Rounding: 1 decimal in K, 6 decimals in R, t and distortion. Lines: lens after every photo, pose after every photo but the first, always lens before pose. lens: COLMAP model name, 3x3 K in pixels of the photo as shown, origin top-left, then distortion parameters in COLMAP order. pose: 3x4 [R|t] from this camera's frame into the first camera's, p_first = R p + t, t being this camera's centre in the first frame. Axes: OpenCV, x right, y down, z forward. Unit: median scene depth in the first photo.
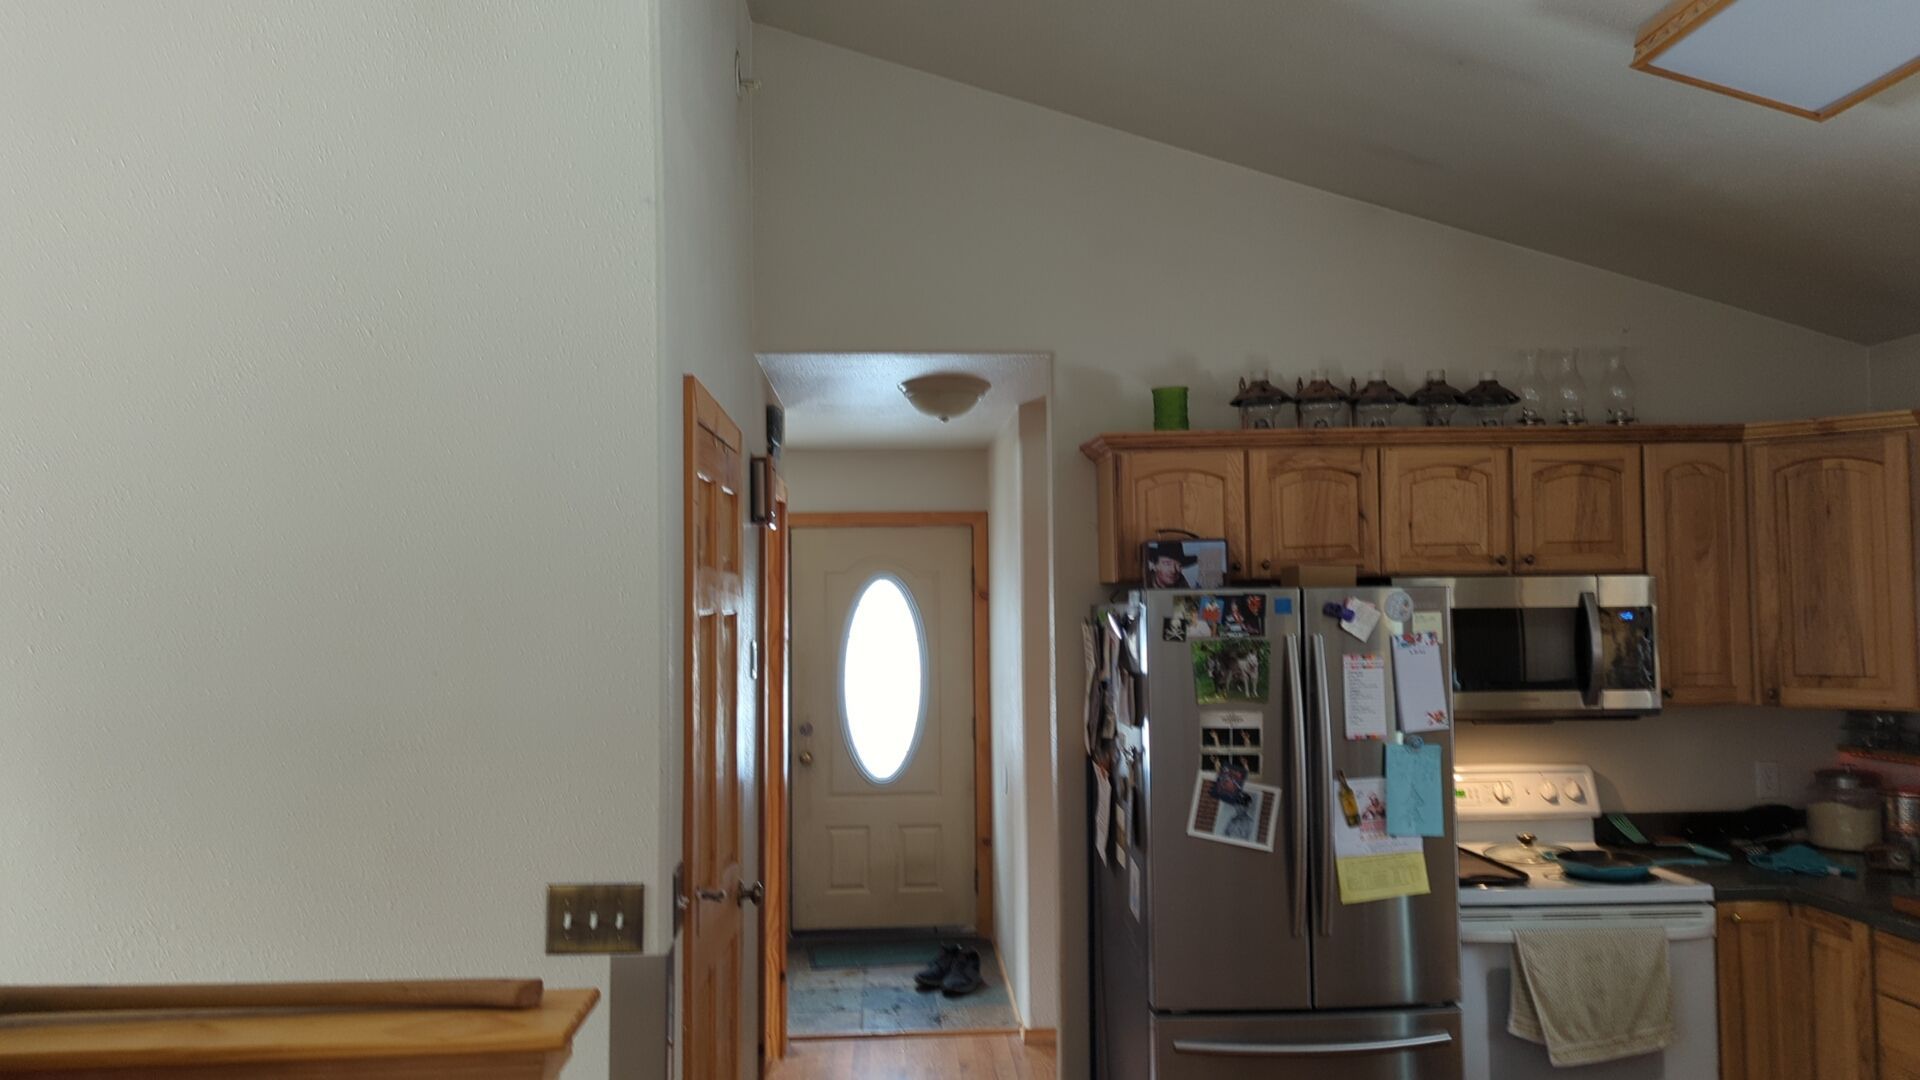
lens RADIAL K [[1358.3, 0, 959.5], [0, 1358.3, 550.6], [0, 0, 1]] dist [0.052761, -0.049246]
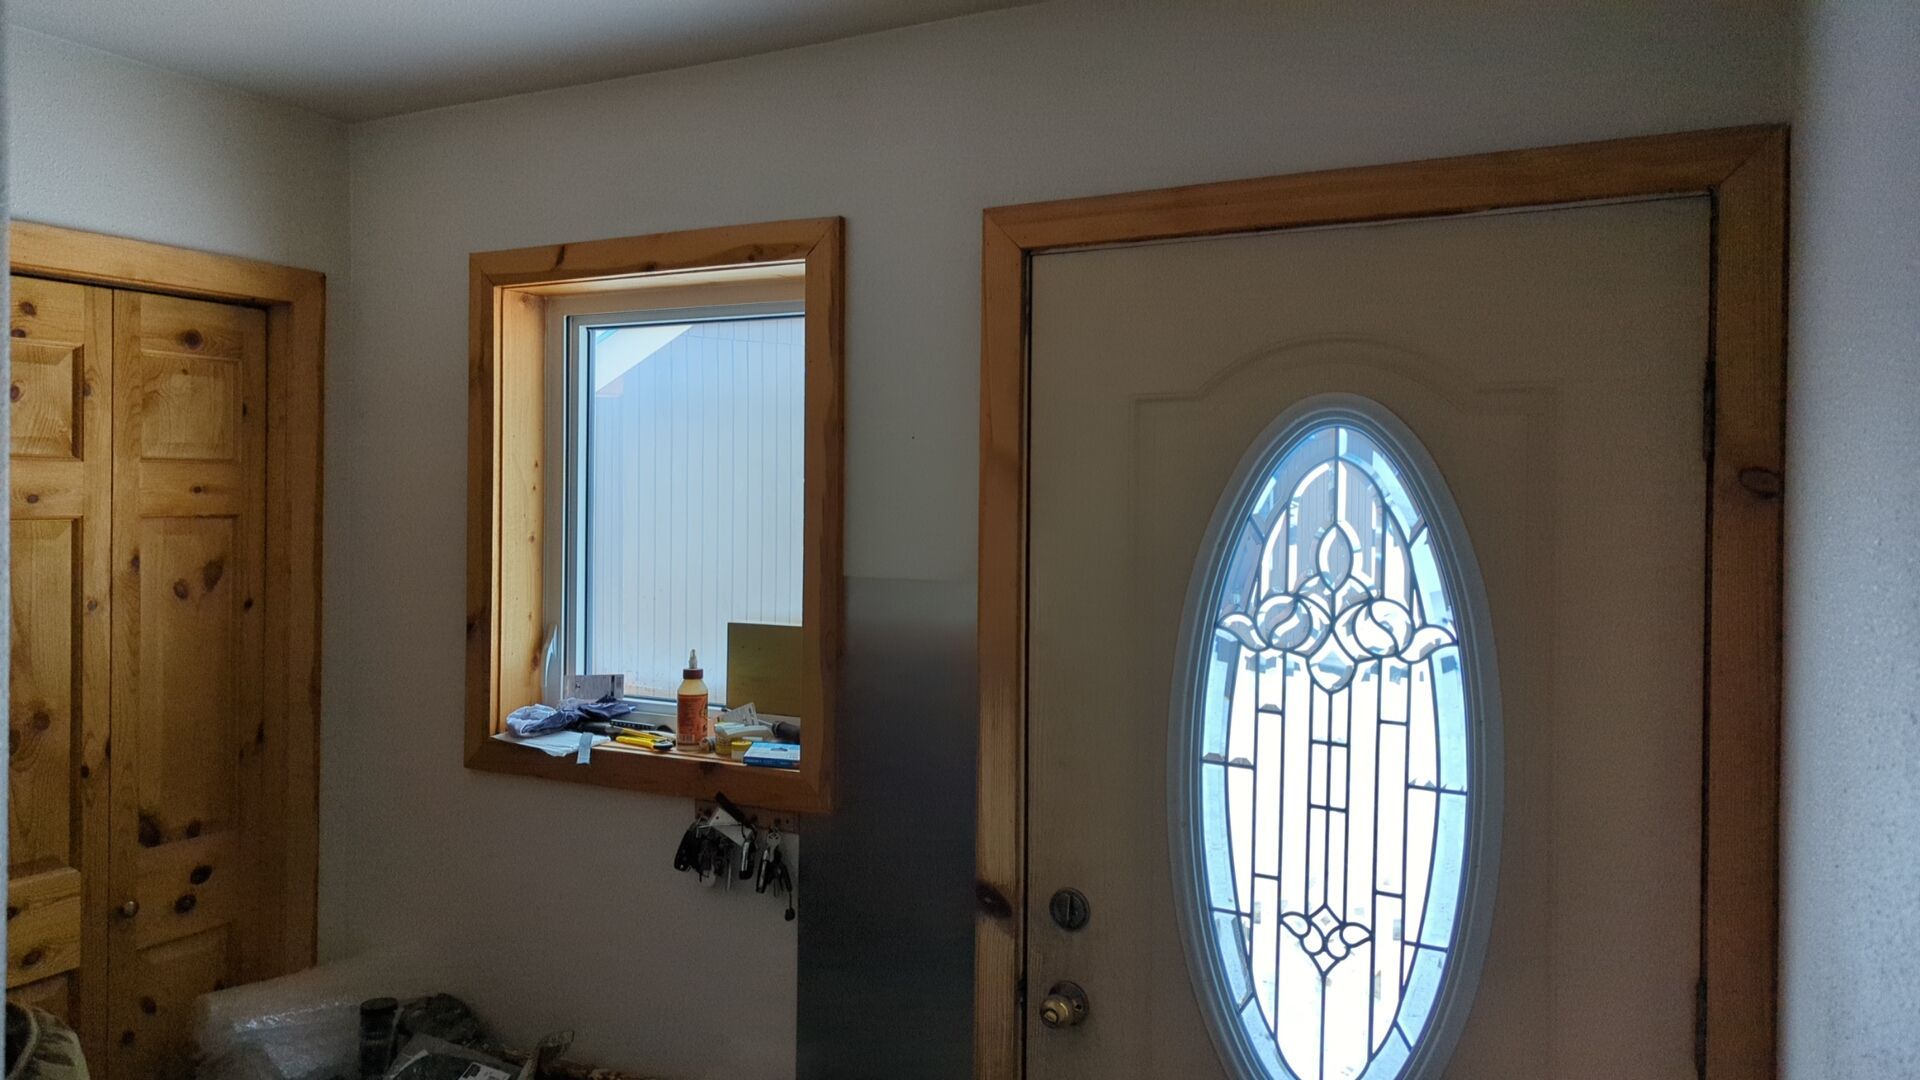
lens RADIAL K [[1358.3, 0, 955.8], [0, 1358.3, 528.7], [0, 0, 1]] dist [0.052761, -0.049246]
pose [[0.870244, 0.024258, -0.492023, 0.014123], [0.001954, 0.998609, 0.052689, 0.028772], [0.492617, -0.046814, 0.868986, 0.718795]]
